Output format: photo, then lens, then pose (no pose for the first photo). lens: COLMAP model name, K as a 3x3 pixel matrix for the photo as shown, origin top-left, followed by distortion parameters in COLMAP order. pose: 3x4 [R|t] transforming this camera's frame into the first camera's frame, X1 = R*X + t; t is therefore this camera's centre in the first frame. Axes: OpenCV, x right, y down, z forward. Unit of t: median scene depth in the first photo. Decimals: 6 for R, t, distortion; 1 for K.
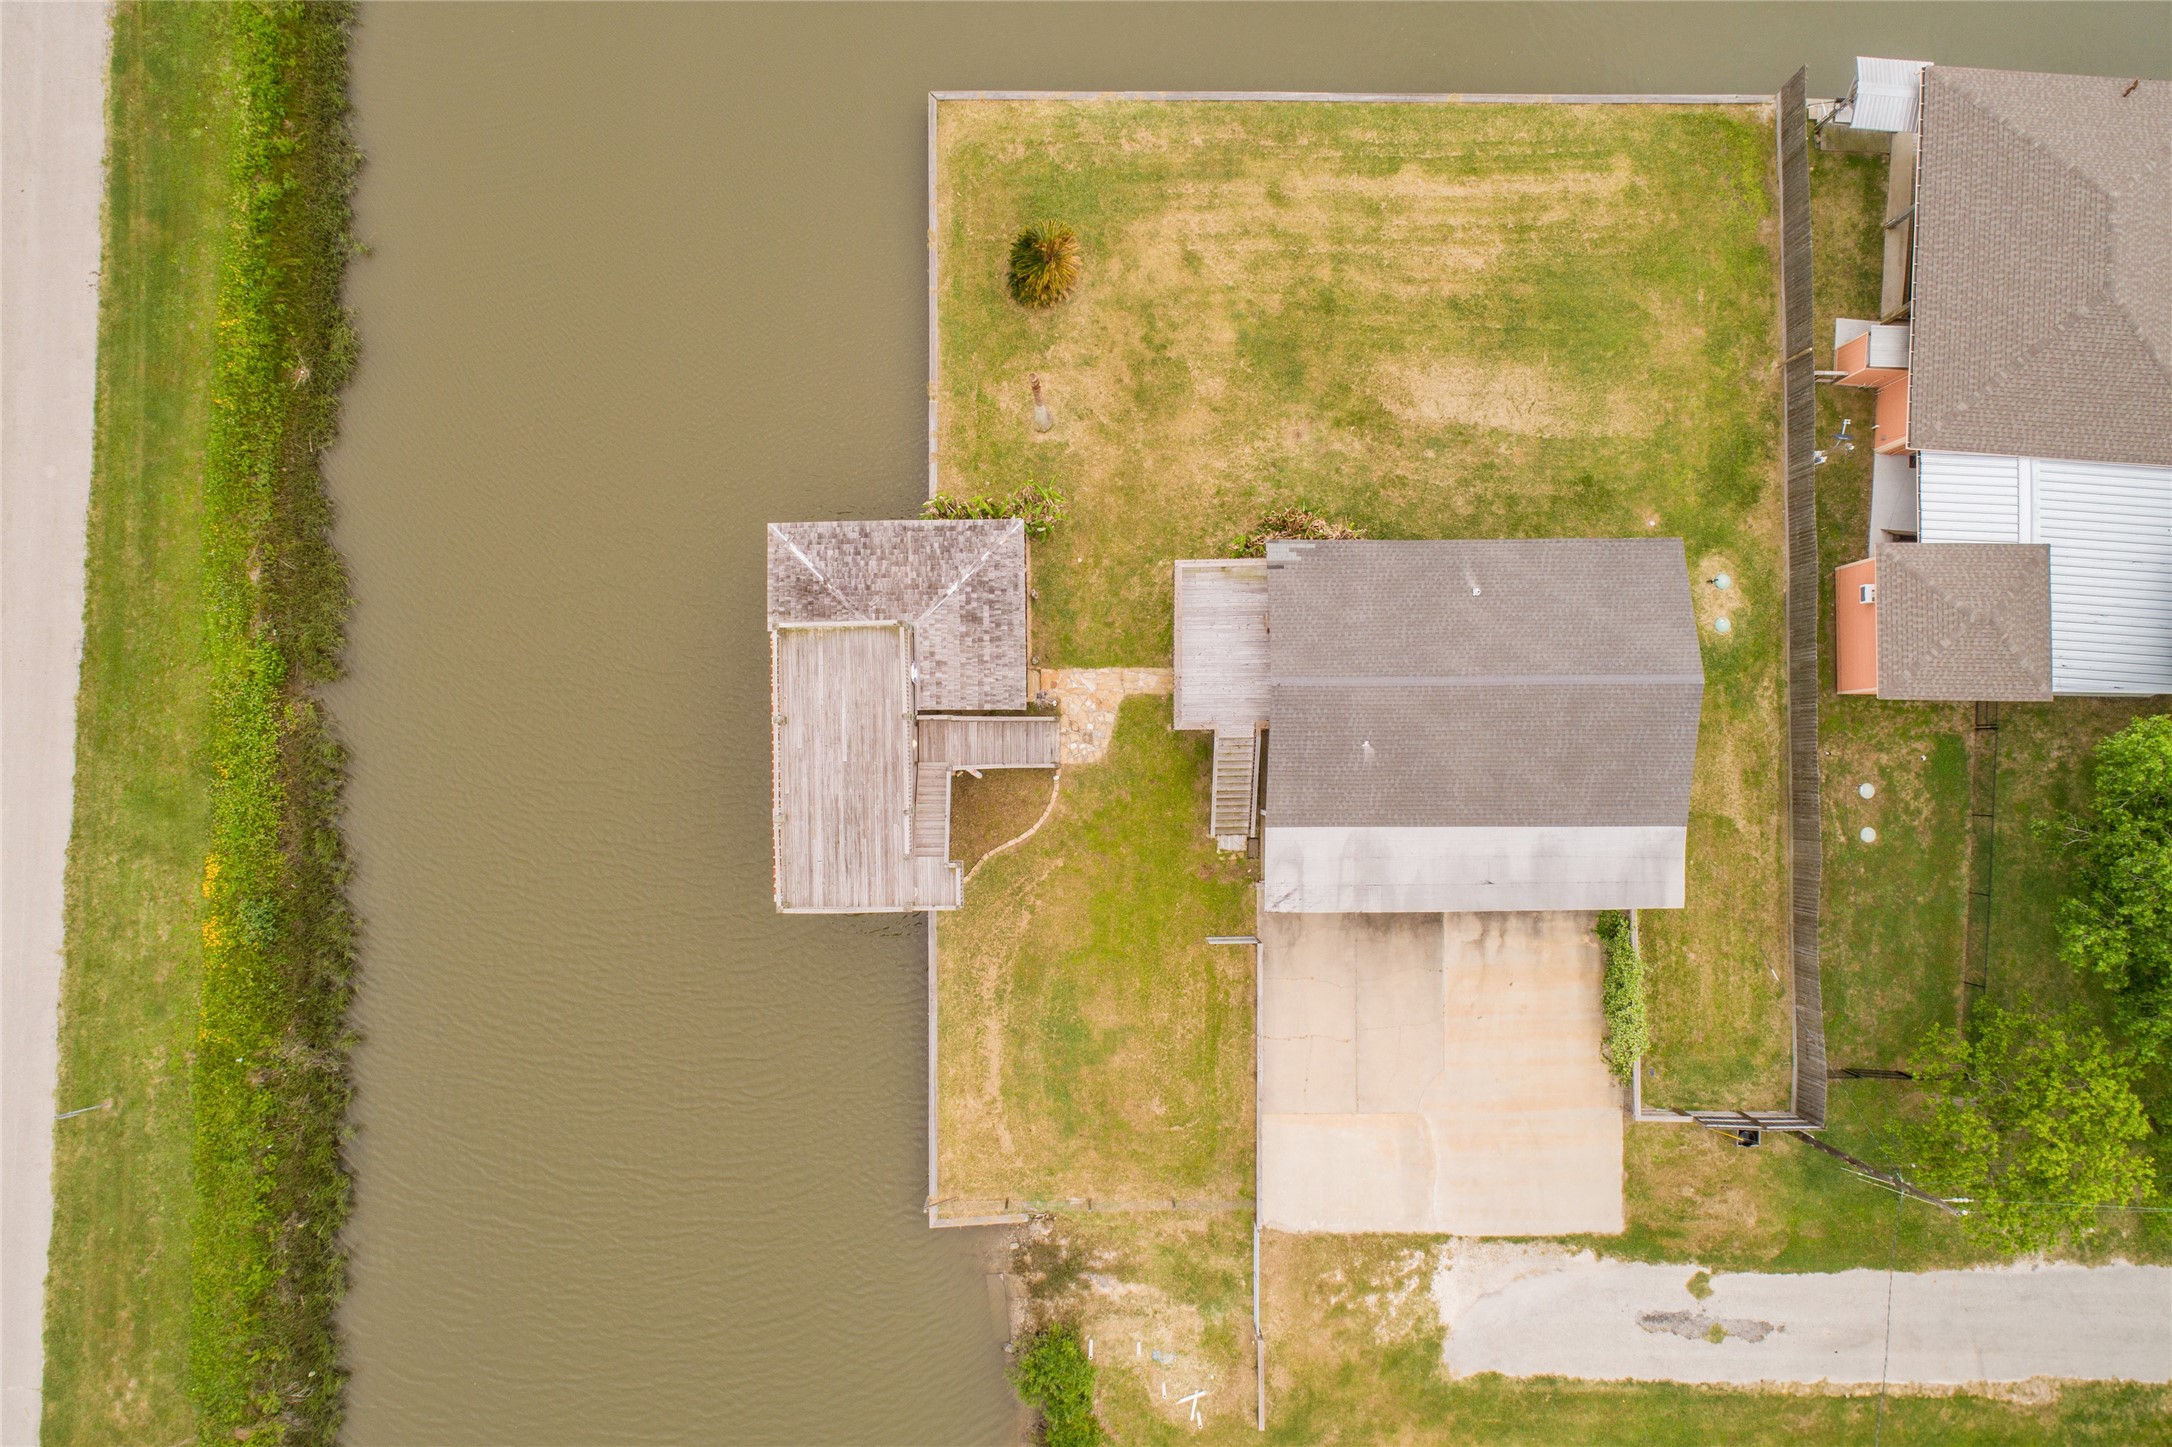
lens RADIAL K [[1448.6, 0, 1082.3], [0, 1448.6, 734.0], [0, 0, 1]] dist [-0.011855, 0.009069]
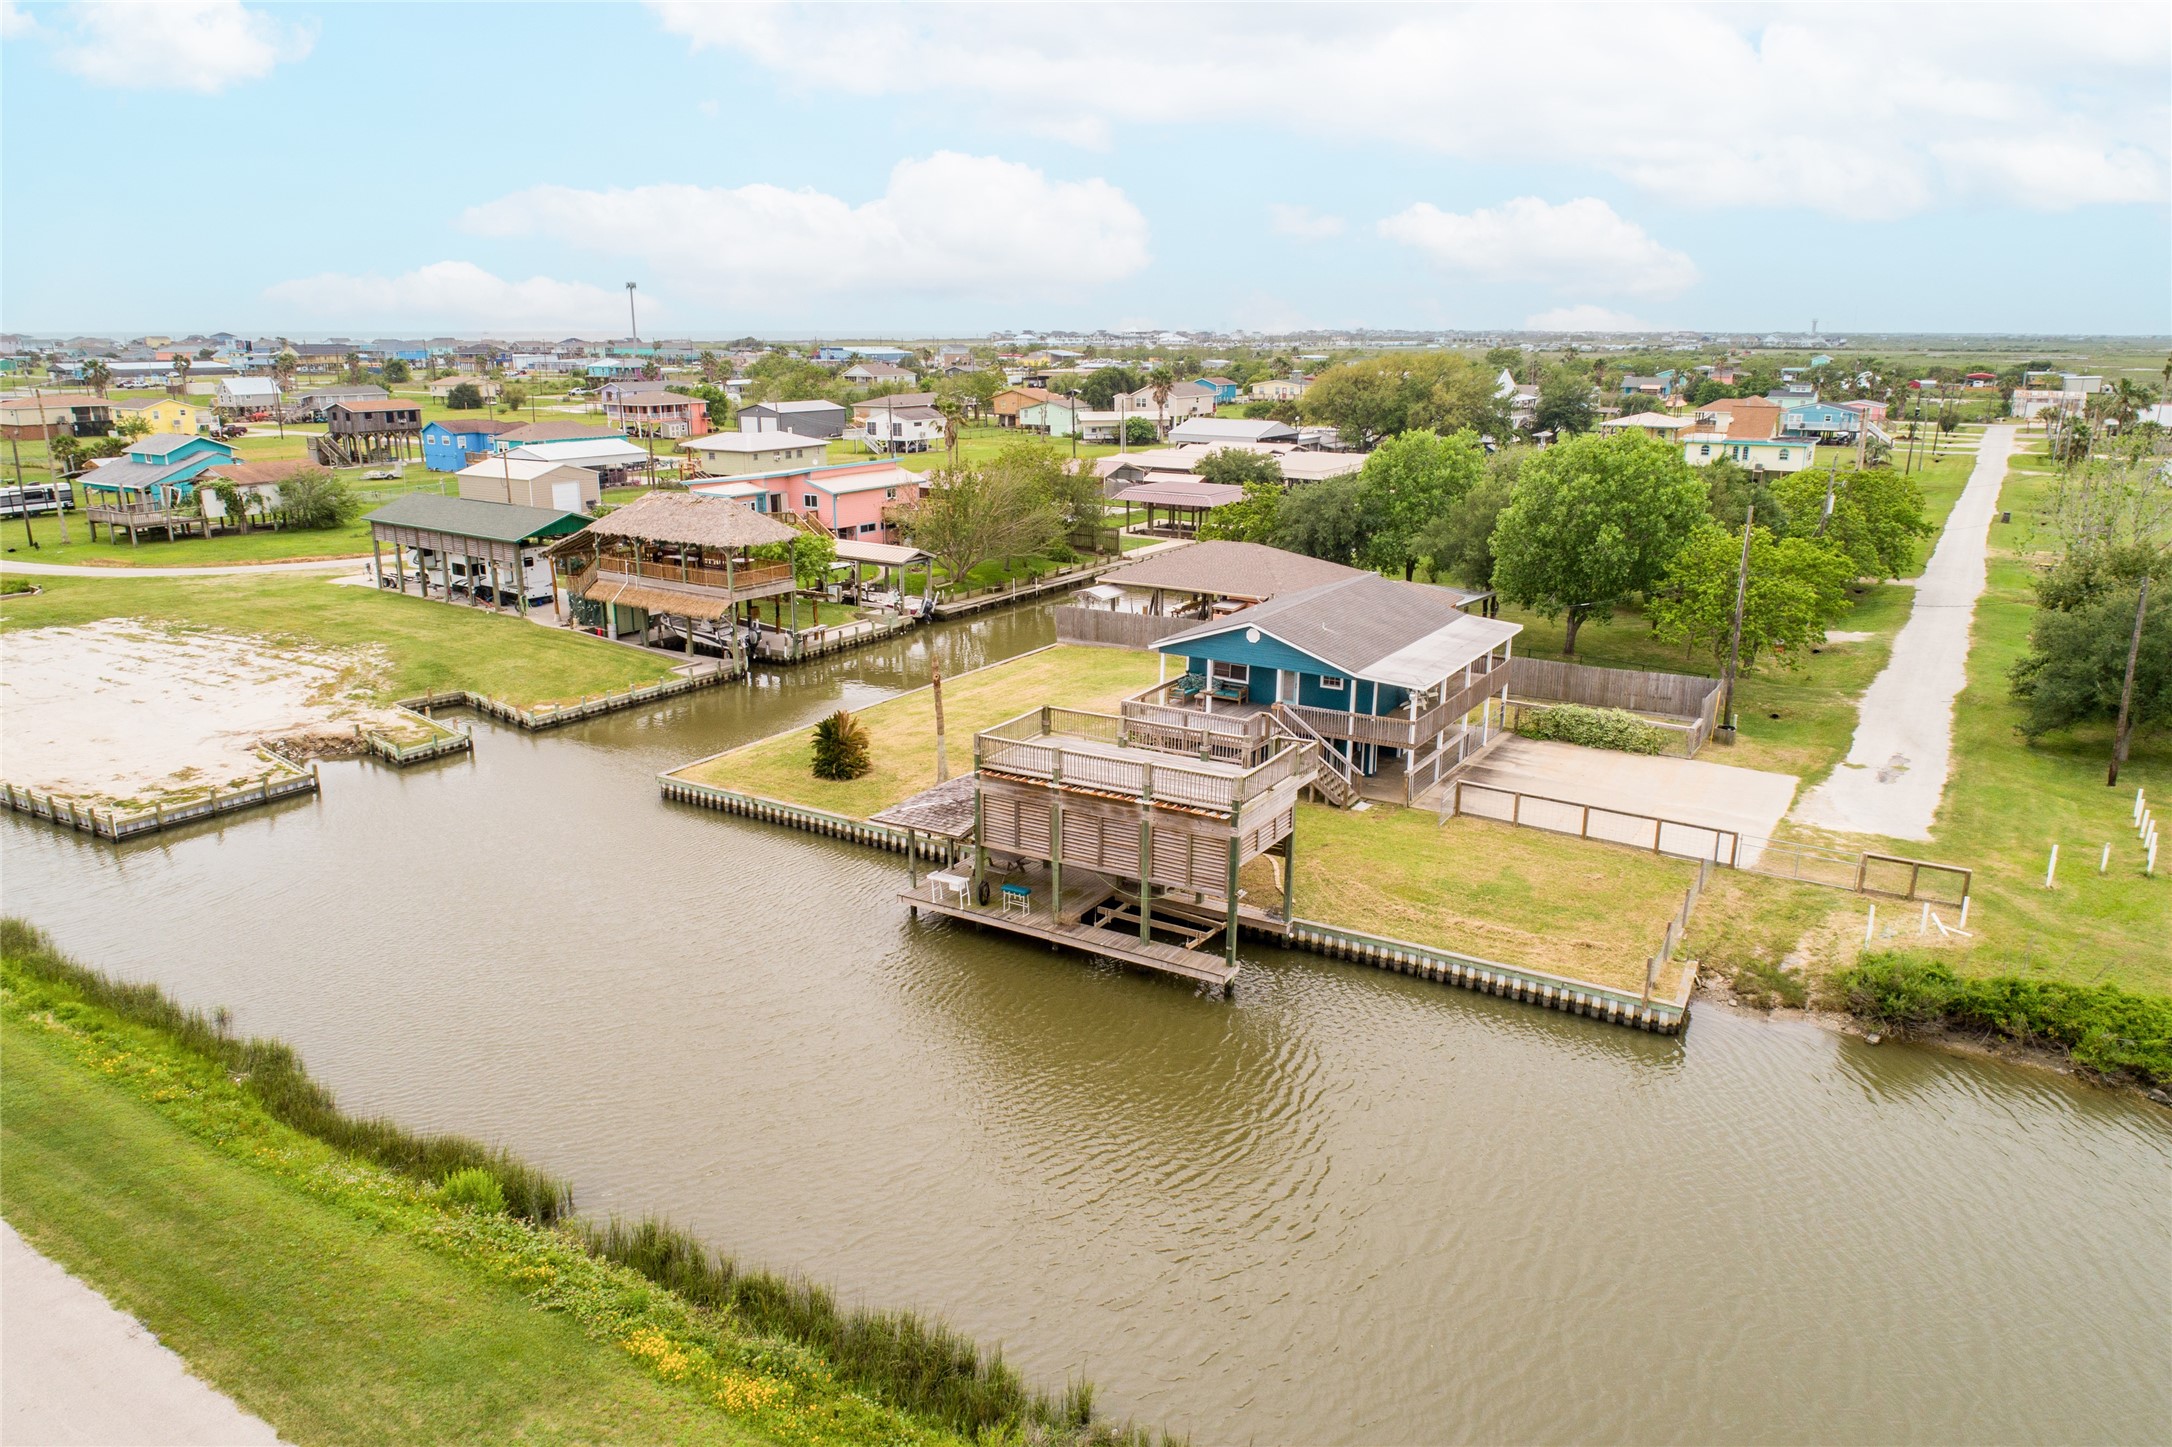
lens RADIAL K [[1448.6, 0, 1082.3], [0, 1448.6, 734.0], [0, 0, 1]] dist [-0.011855, 0.009069]
pose [[0.532448, -0.222493, 0.816698, -0.889625], [0.846036, 0.170513, -0.505122, 0.438869], [-0.026872, 0.959907, 0.279026, 0.653355]]
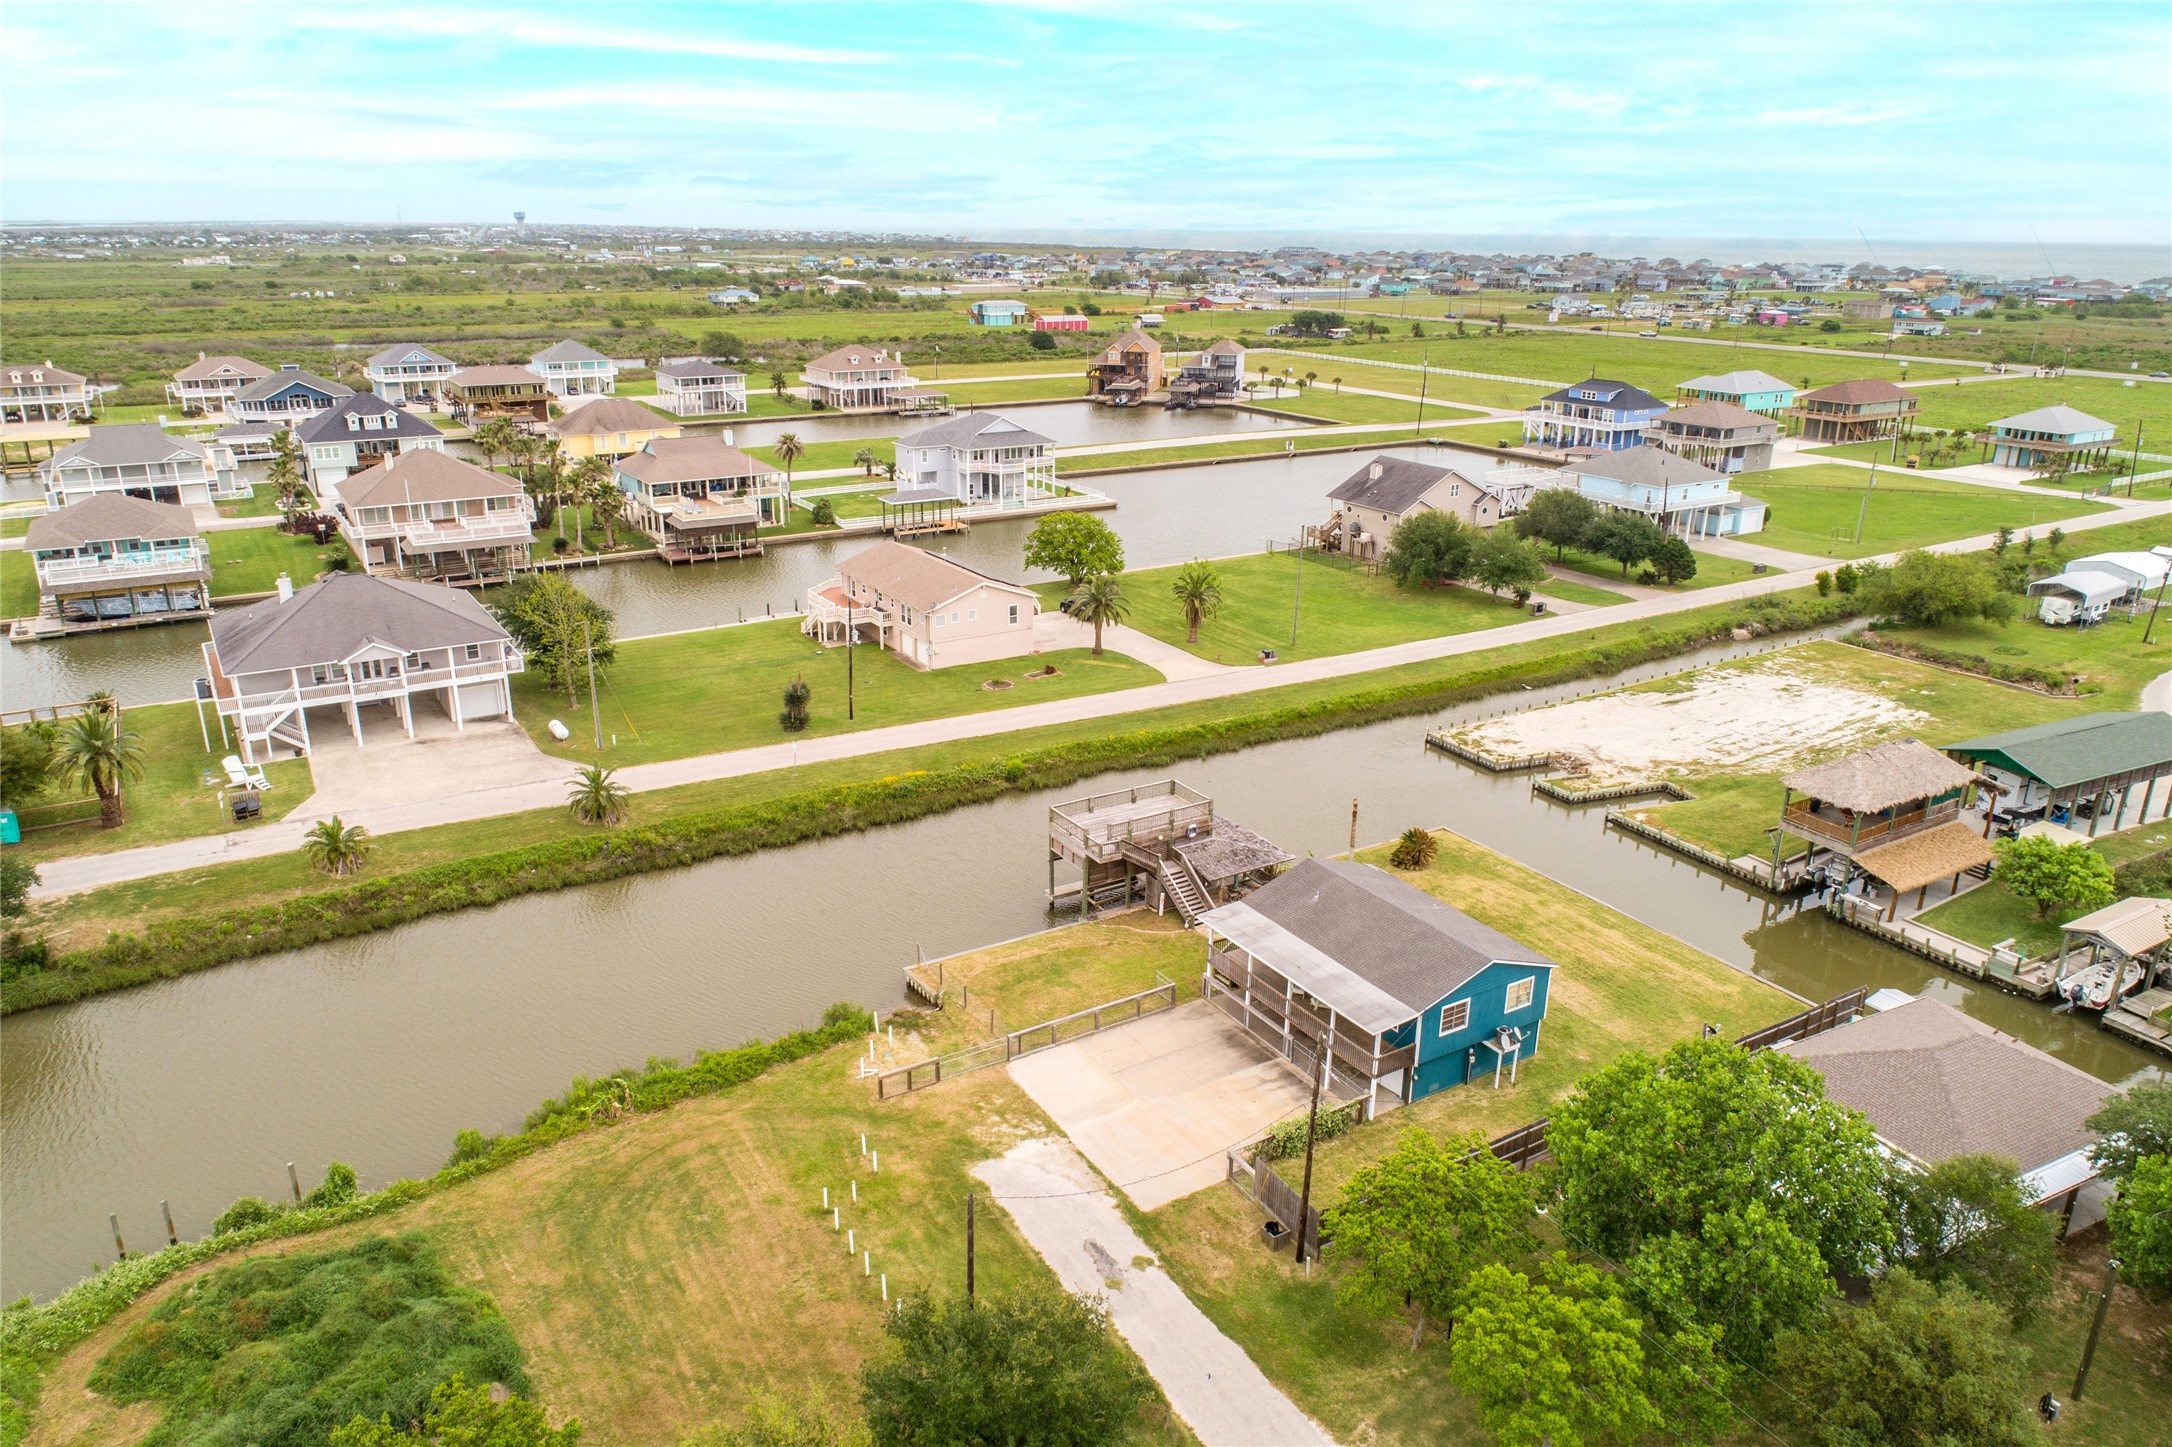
lens RADIAL K [[1448.6, 0, 1082.3], [0, 1448.6, 734.0], [0, 0, 1]] dist [-0.011855, 0.009069]
pose [[0.513927, 0.297273, -0.804679, 1.183353], [-0.857795, 0.186985, -0.478773, 0.881145], [0.008137, 0.936304, 0.351096, 0.217996]]
